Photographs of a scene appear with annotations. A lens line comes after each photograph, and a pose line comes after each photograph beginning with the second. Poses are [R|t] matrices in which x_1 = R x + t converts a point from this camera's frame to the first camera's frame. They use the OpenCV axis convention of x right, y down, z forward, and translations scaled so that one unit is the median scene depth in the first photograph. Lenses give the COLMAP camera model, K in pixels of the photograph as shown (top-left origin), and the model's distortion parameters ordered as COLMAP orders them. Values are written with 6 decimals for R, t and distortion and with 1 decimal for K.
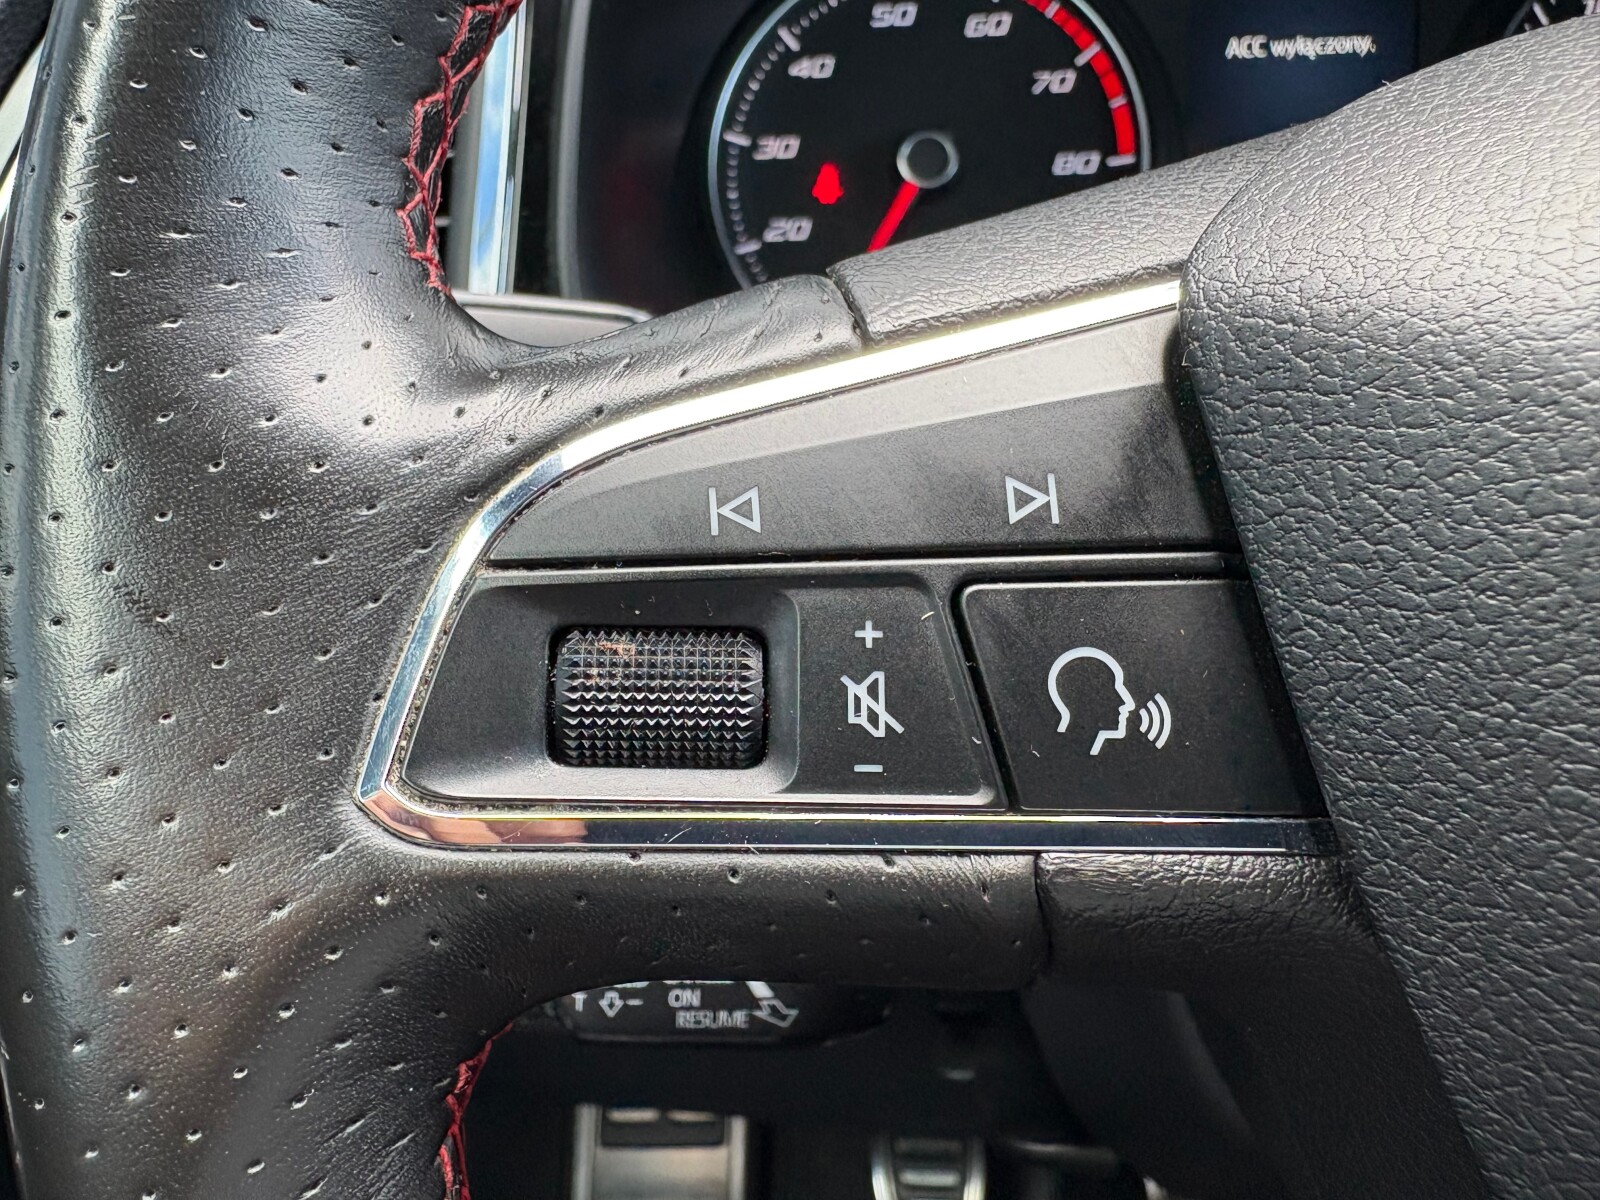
lens RADIAL K [[1357.6, 0, 693.9], [0, 1357.6, 615.5], [0, 0, 1]] dist [-0.009982, -0.012704]
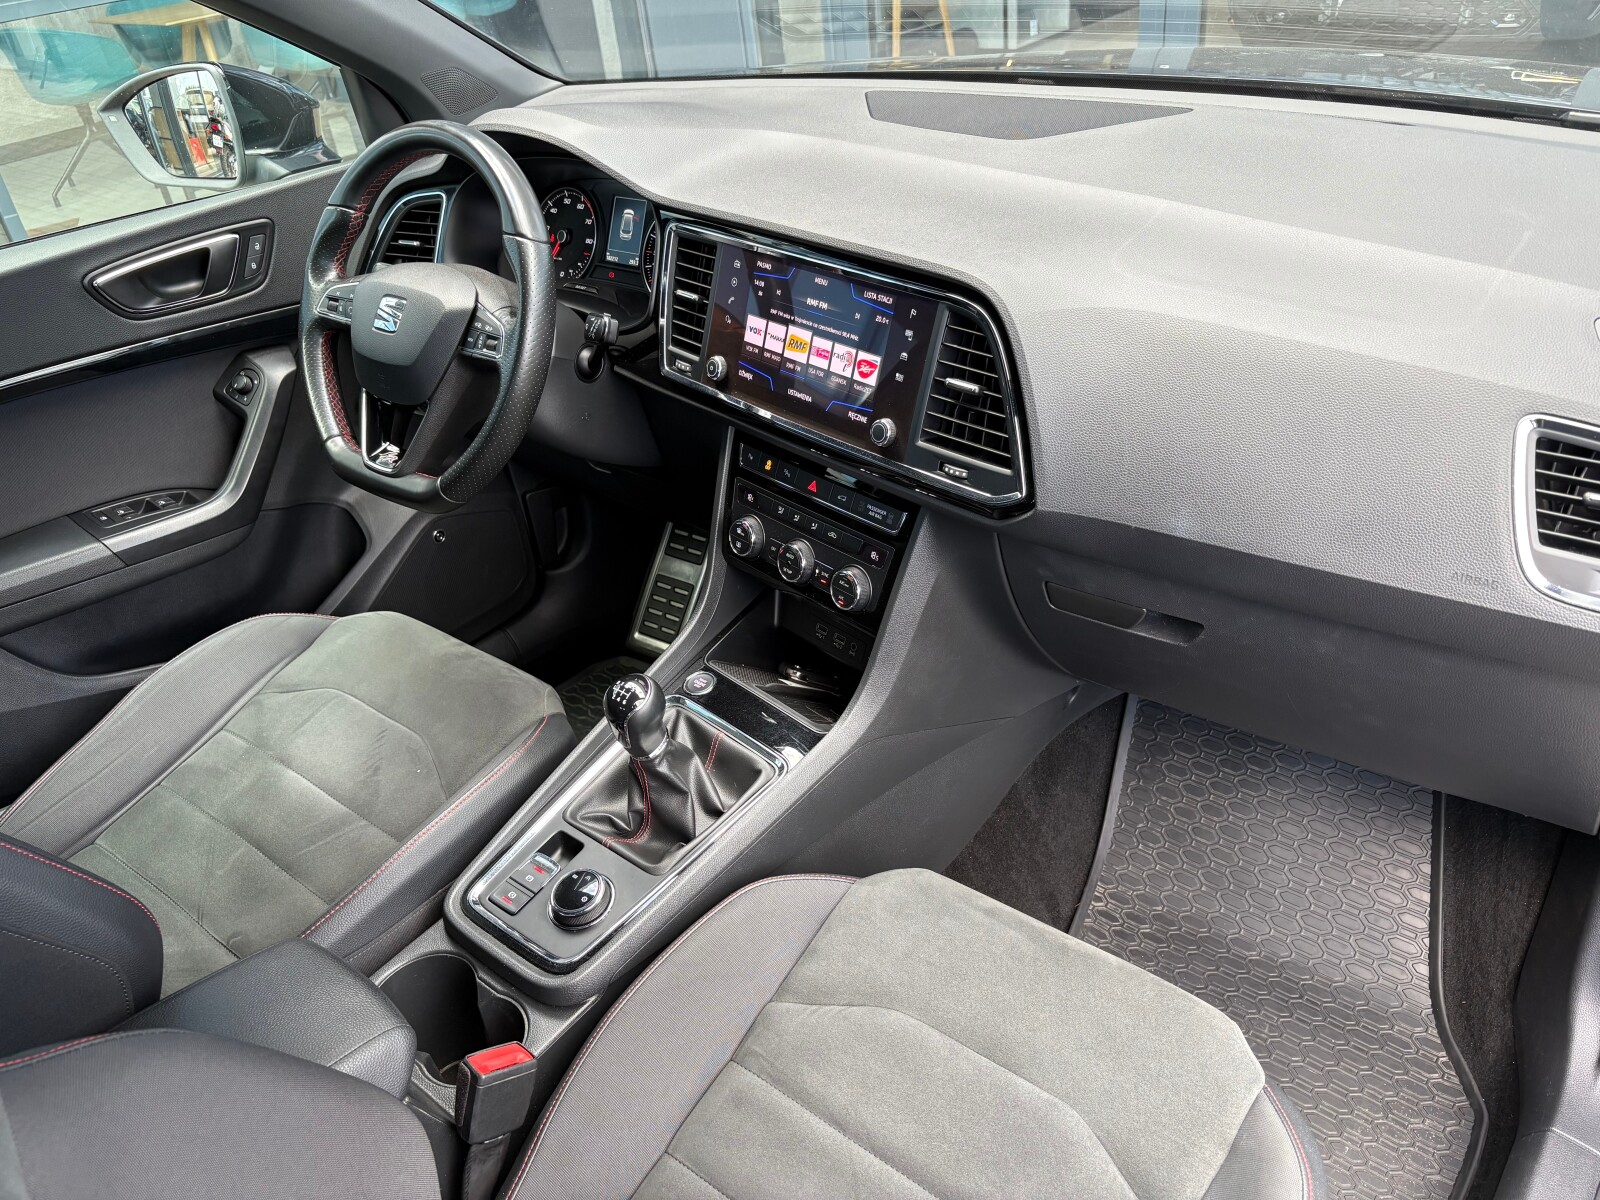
lens RADIAL K [[1232.8, 0, 795.4], [0, 1232.8, 615.8], [0, 0, 1]] dist [0.044120, -0.055627]
pose [[0.814283, 0.285764, -0.505254, 3.239731], [-0.200644, 0.955338, 0.216960, -0.178081], [0.544688, -0.075291, 0.835253, -2.115946]]
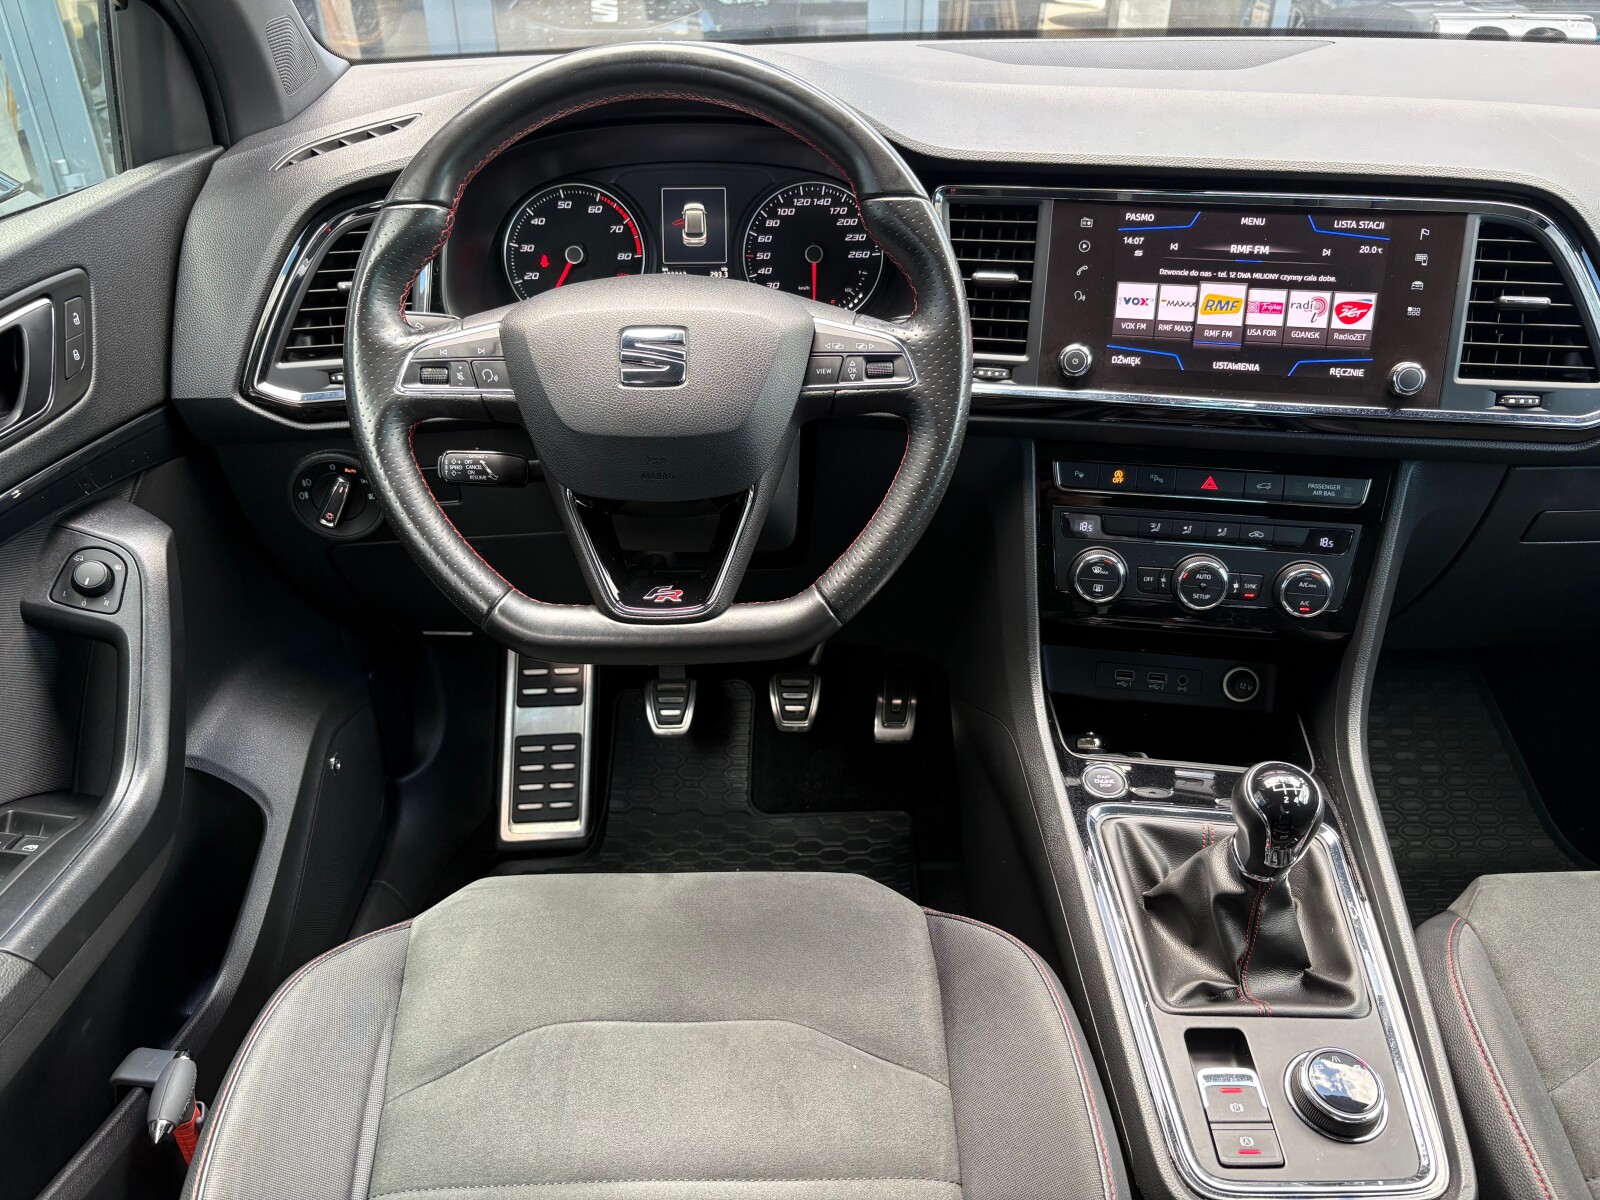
lens RADIAL K [[1232.8, 0, 799.9], [0, 1232.8, 603.7], [0, 0, 1]] dist [0.044120, -0.055627]
pose [[0.995964, -0.010109, 0.089183, 0.421697], [0.003862, 0.997544, 0.069940, 0.260238], [-0.089671, -0.069313, 0.993557, -1.892789]]
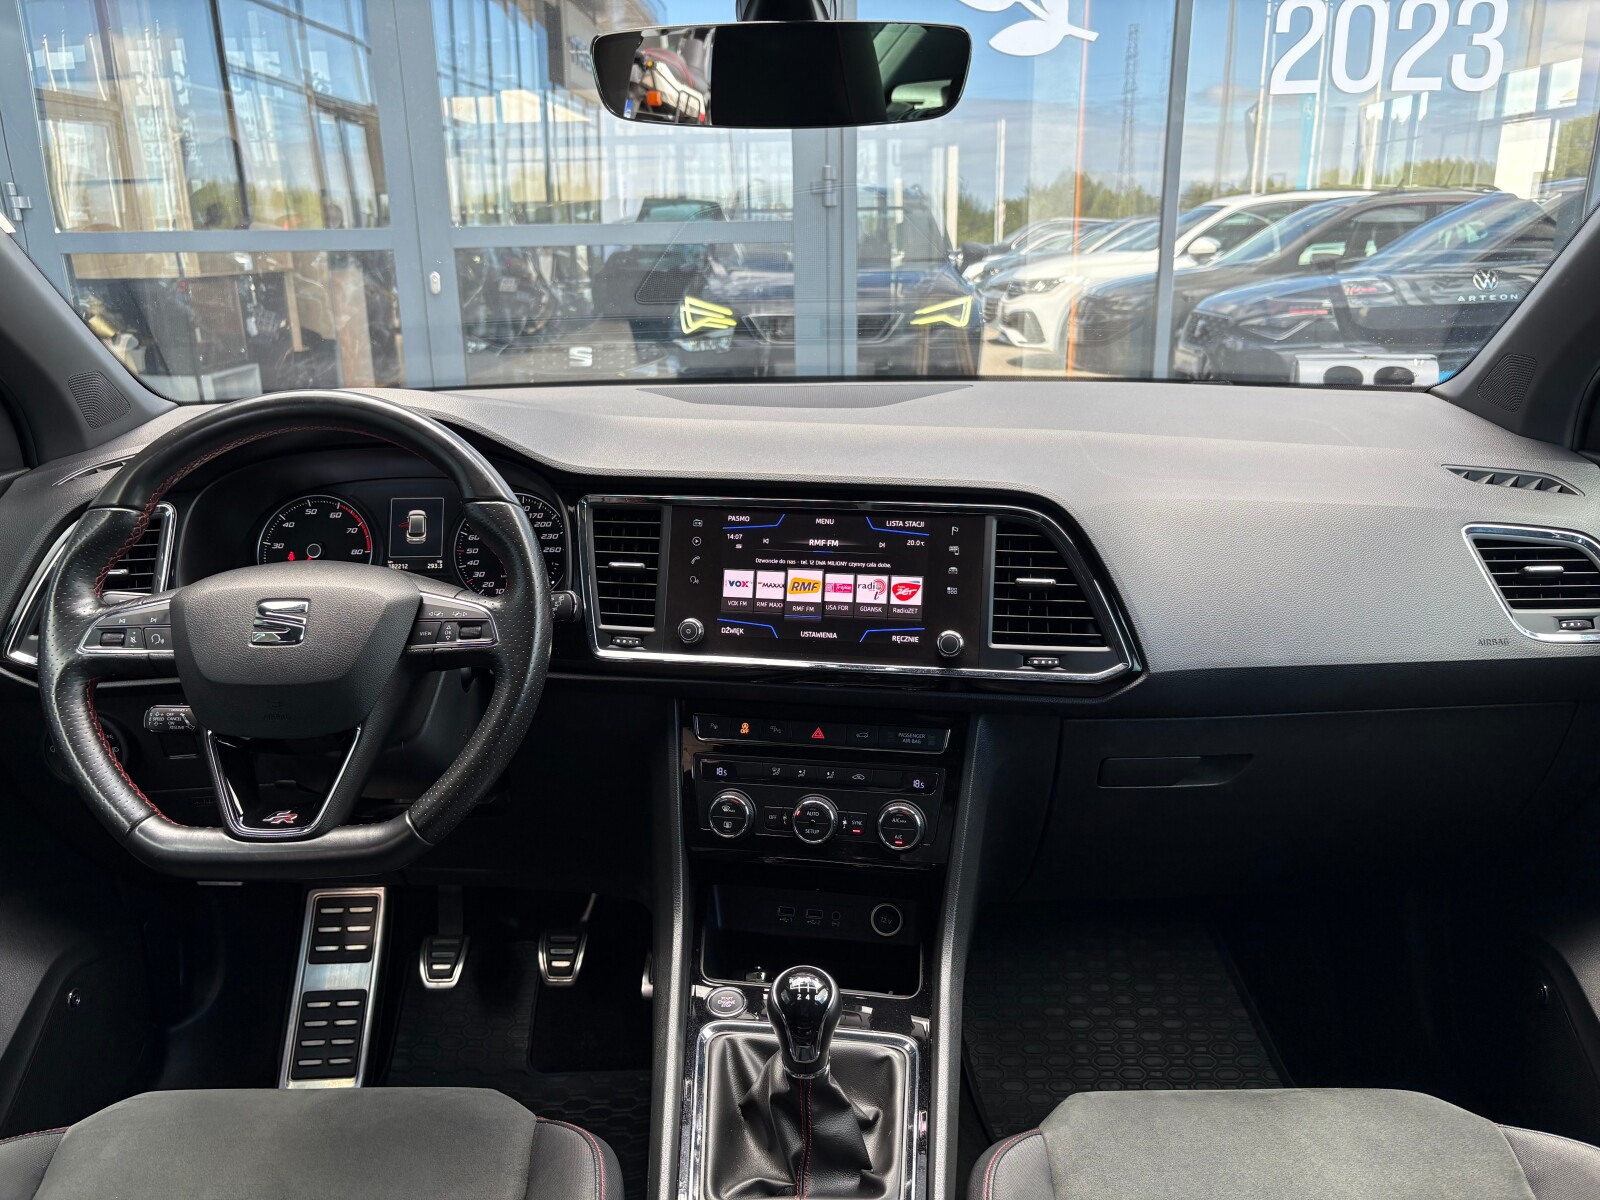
lens RADIAL K [[1232.8, 0, 805.1], [0, 1232.8, 599.7], [0, 0, 1]] dist [0.044120, -0.055627]
pose [[0.997079, 0.008431, 0.075910, 1.257196], [0.005294, 0.983871, -0.178801, 0.414116], [-0.076193, 0.178681, 0.980953, -2.424085]]
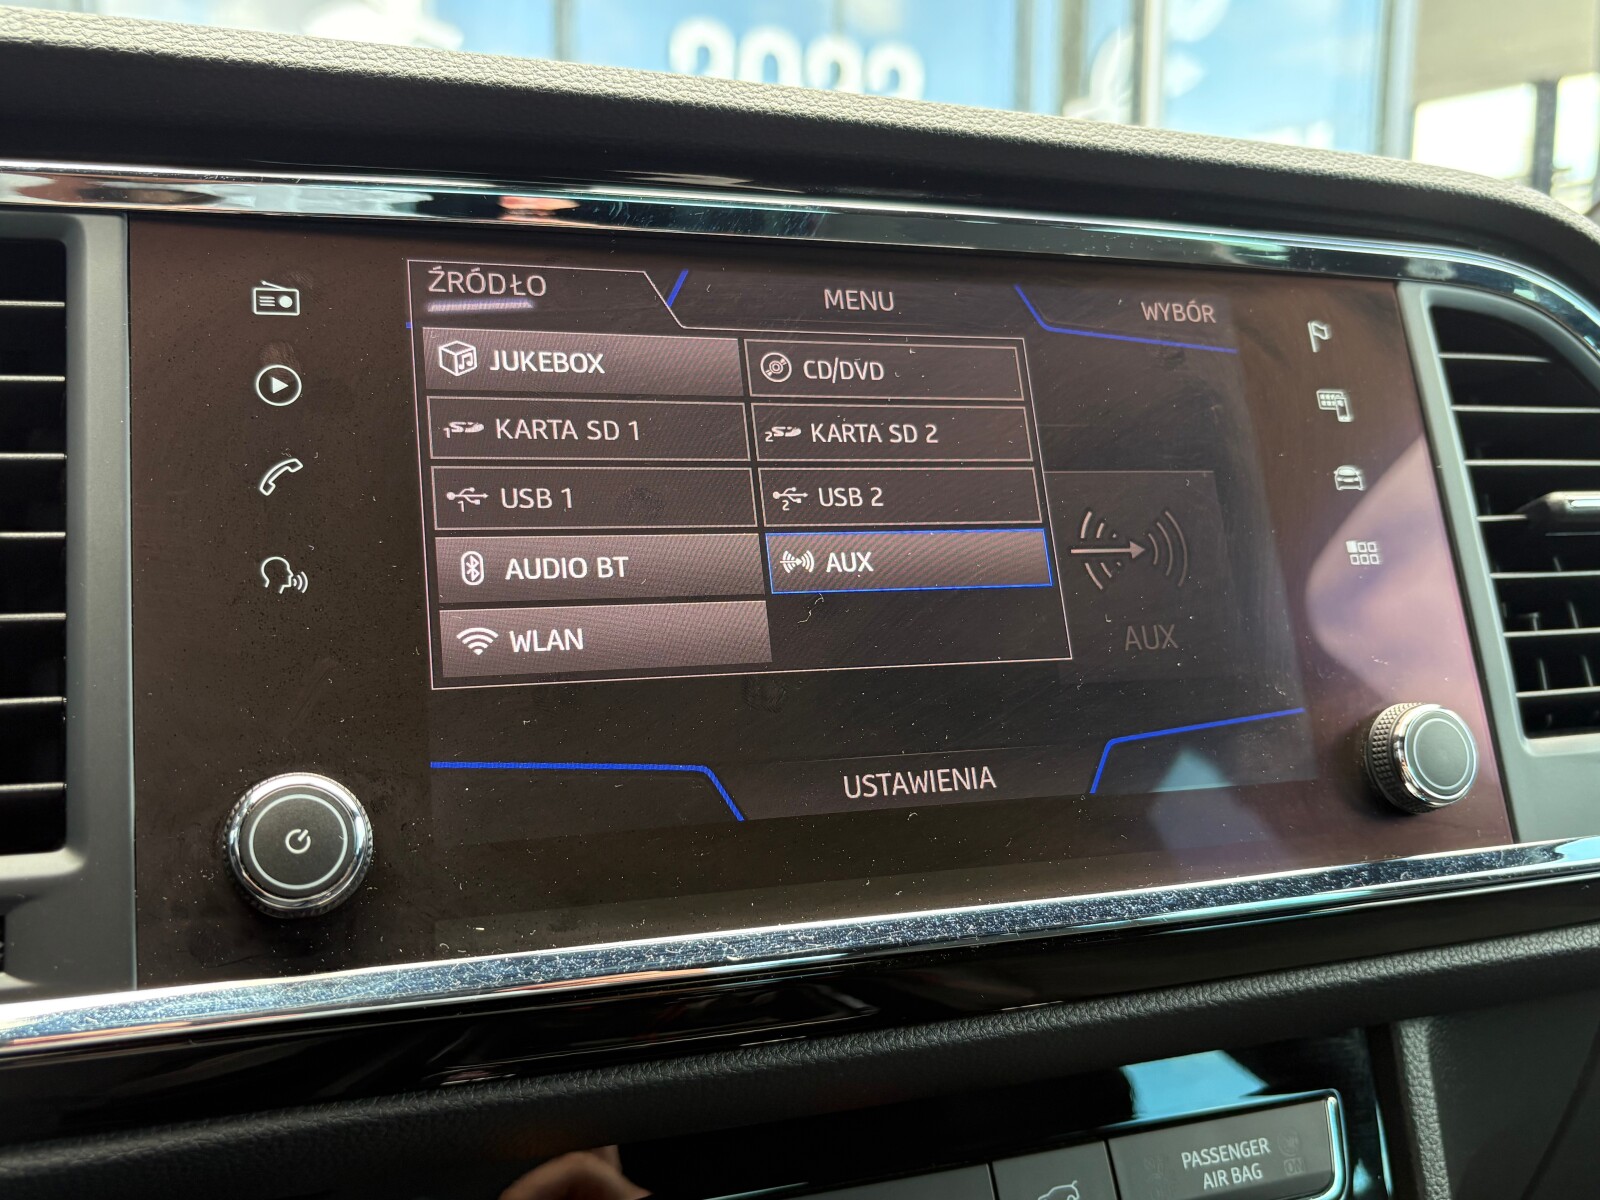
lens RADIAL K [[1473.8, 0, 791.8], [0, 1473.8, 589.2], [0, 0, 1]] dist [-0.009986, 0.000000]
pose [[0.840002, -0.020453, 0.542198, 1.035528], [0.204548, 0.937497, -0.281532, 0.073322], [-0.502550, 0.347393, 0.791683, -0.095139]]
